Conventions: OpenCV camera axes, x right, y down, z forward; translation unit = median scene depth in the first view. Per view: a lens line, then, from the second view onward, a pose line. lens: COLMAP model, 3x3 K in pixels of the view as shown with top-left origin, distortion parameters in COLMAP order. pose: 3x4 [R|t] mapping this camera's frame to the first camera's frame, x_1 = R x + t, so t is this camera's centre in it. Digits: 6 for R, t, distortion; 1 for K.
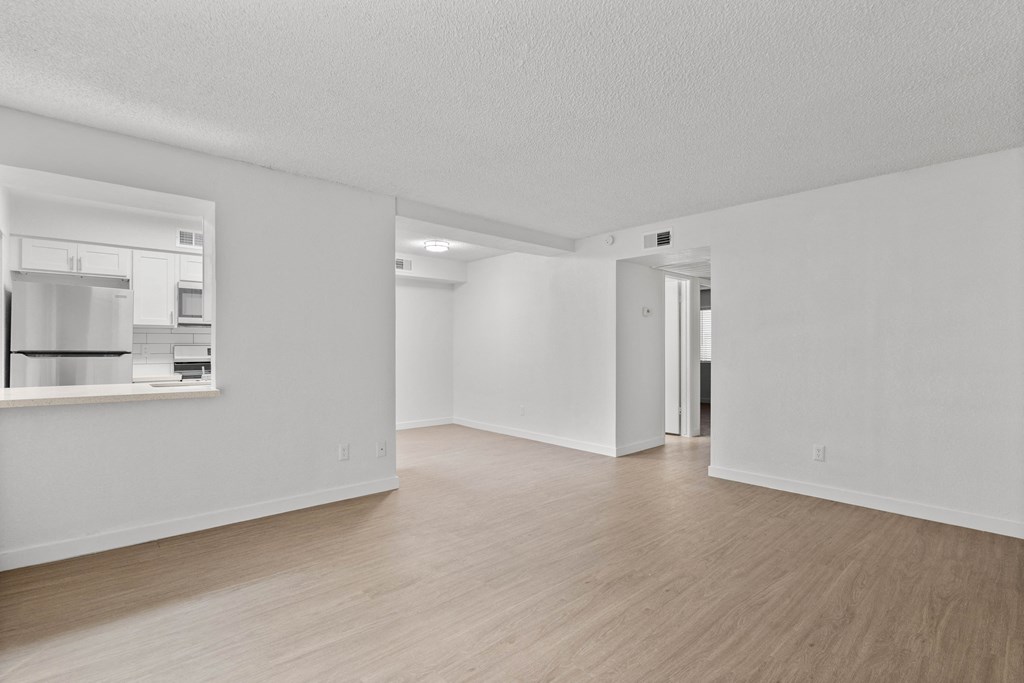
lens RADIAL K [[479.3, 0, 509.1], [0, 479.3, 346.5], [0, 0, 1]] dist [-0.005853, -0.000164]
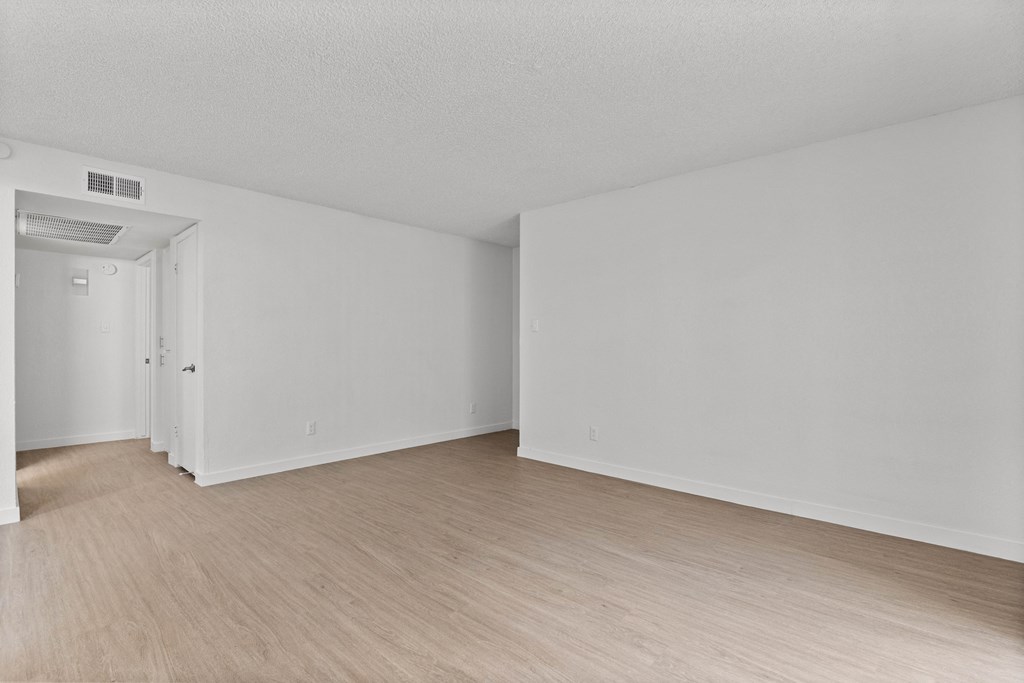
lens RADIAL K [[479.3, 0, 509.3], [0, 479.3, 342.4], [0, 0, 1]] dist [-0.005853, -0.000164]
pose [[-0.082864, -0.001861, 0.996559, -0.724032], [-0.005302, 0.999985, 0.001426, 0.007783], [-0.996547, -0.005165, -0.082873, 0.771279]]
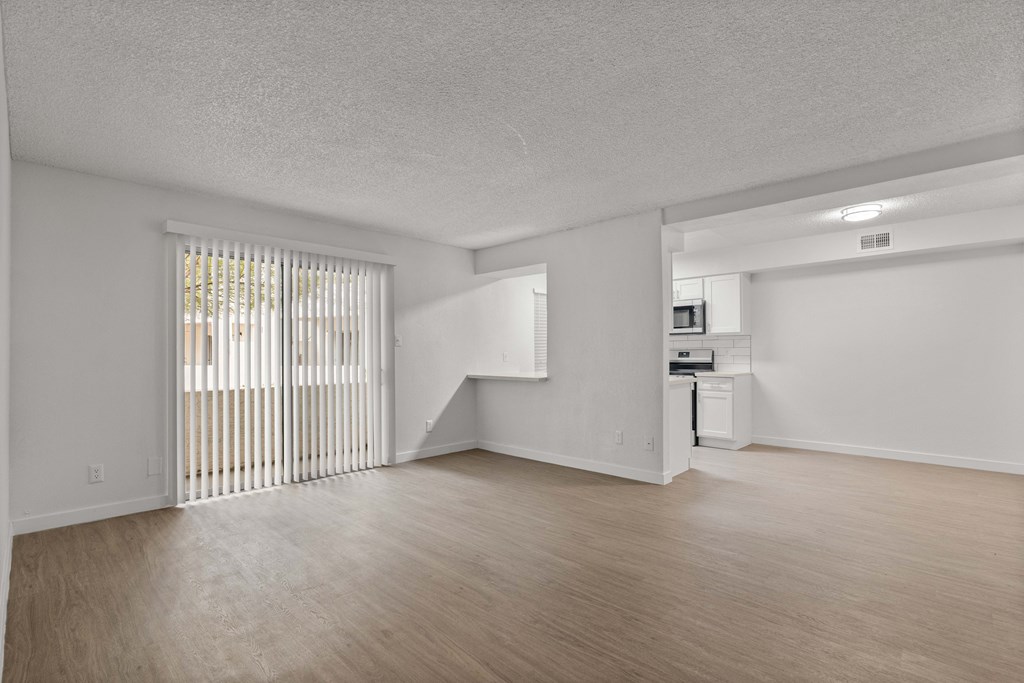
lens RADIAL K [[479.3, 0, 516.1], [0, 479.3, 342.9], [0, 0, 1]] dist [-0.005853, -0.000164]
pose [[0.070534, -0.024871, -0.997199, 1.056117], [0.012814, 0.999629, -0.024025, 0.008404], [0.997427, -0.011084, 0.070826, 0.807004]]
